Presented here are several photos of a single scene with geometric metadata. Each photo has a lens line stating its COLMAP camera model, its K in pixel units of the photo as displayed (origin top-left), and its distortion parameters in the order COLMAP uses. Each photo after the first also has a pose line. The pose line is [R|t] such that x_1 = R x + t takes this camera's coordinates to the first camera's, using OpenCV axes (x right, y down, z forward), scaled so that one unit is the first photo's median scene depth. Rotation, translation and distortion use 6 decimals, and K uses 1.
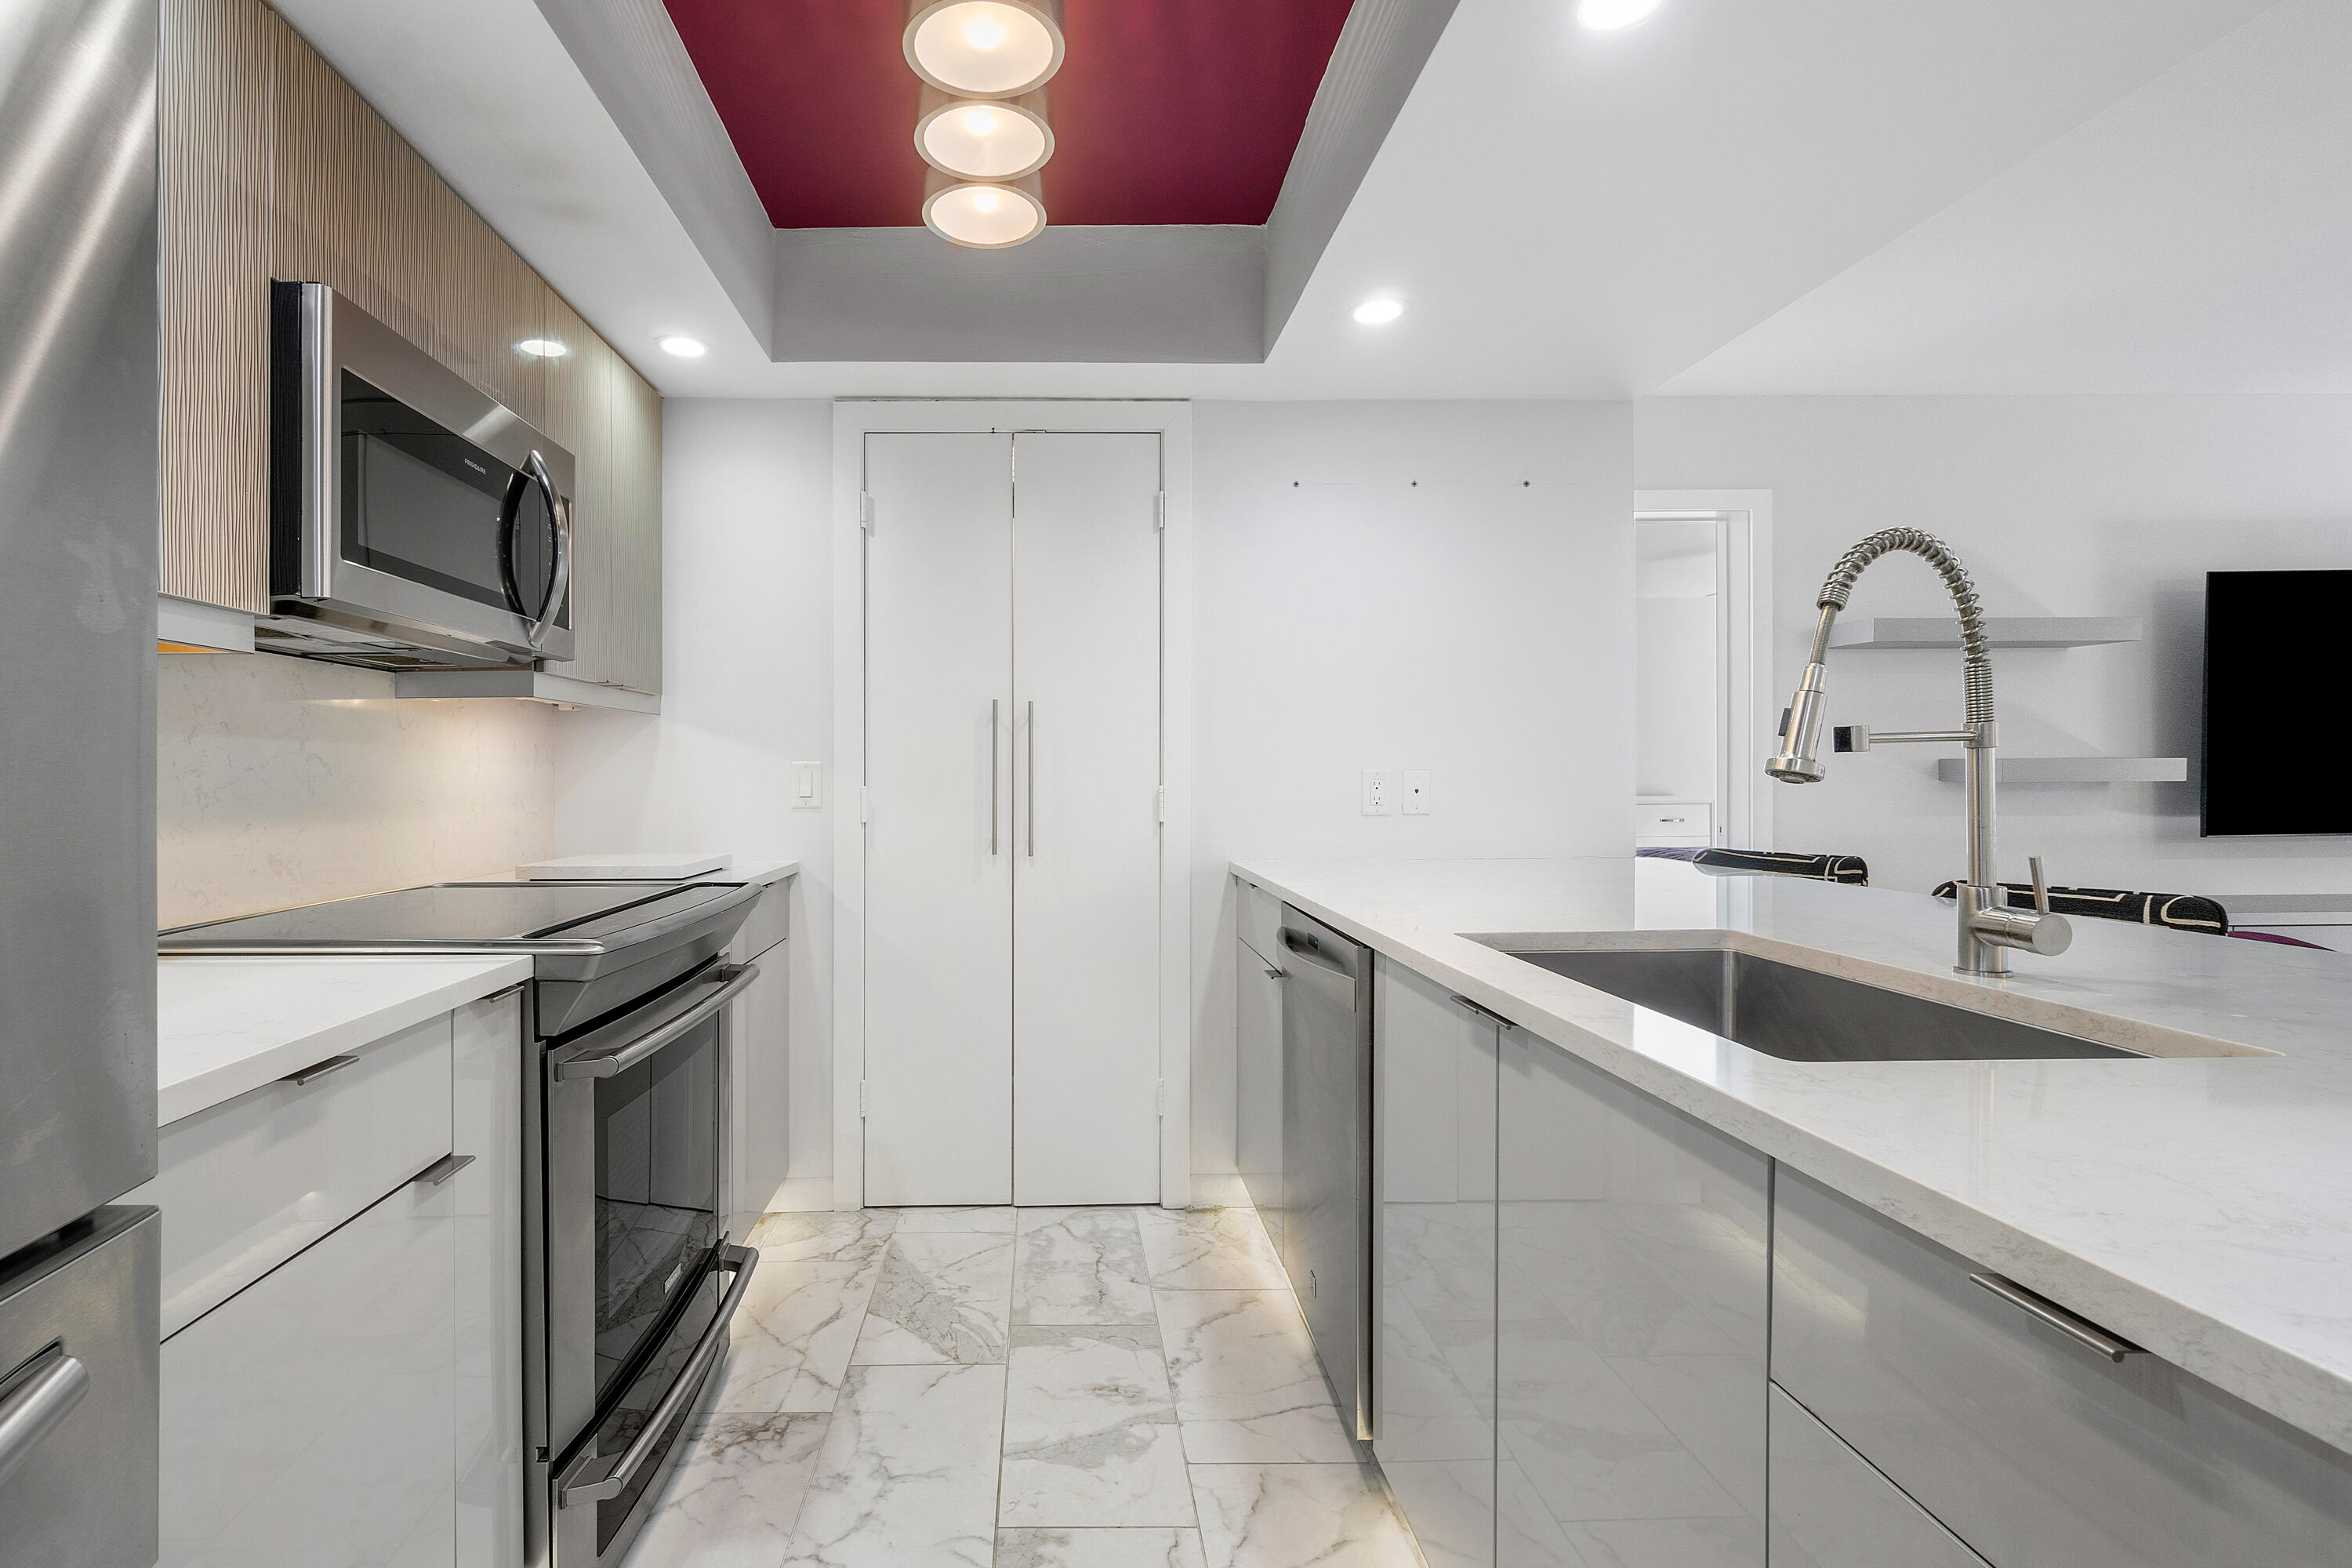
lens RADIAL K [[1026.6, 0, 1175.8], [0, 1026.6, 786.0], [0, 0, 1]] dist [-0.003036, 0.000134]
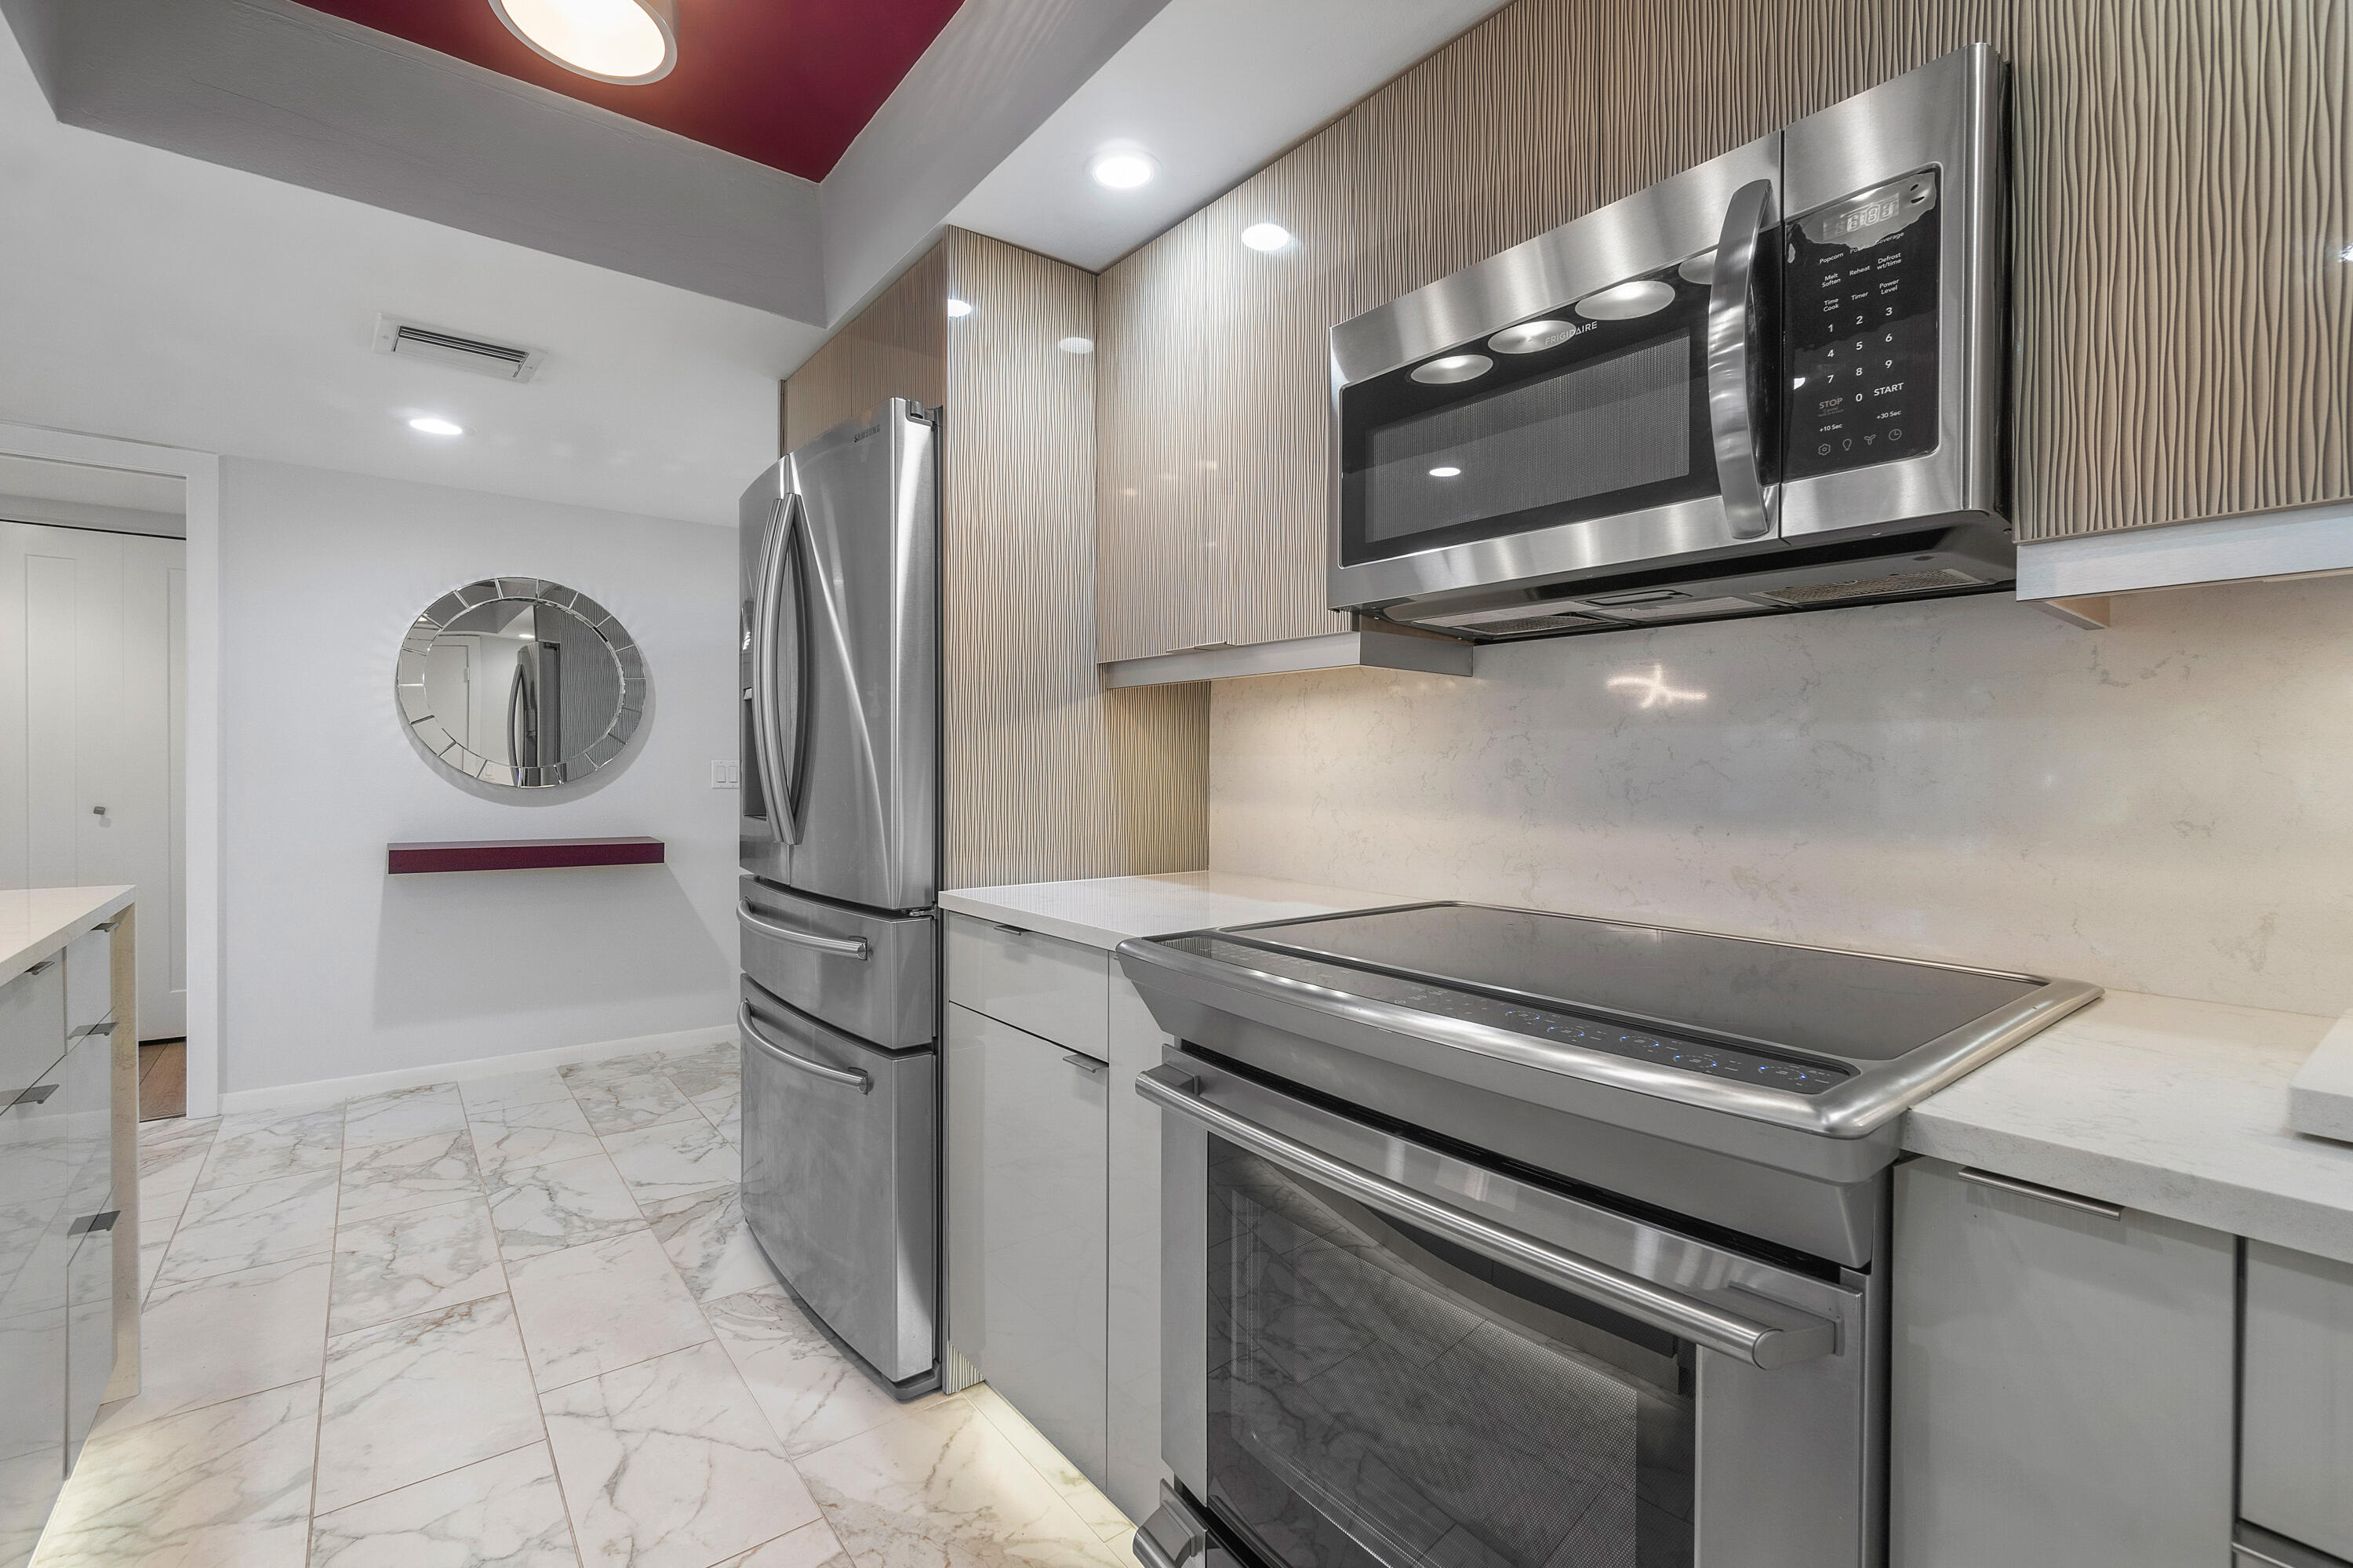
lens RADIAL K [[1027.1, 0, 1174.0], [0, 1027.1, 771.5], [0, 0, 1]] dist [-0.003036, 0.000134]
pose [[-0.866568, -0.002767, -0.499051, -0.229699], [-0.004988, 0.999983, 0.003118, -0.003692], [0.499034, 0.005192, -0.866567, 2.192108]]
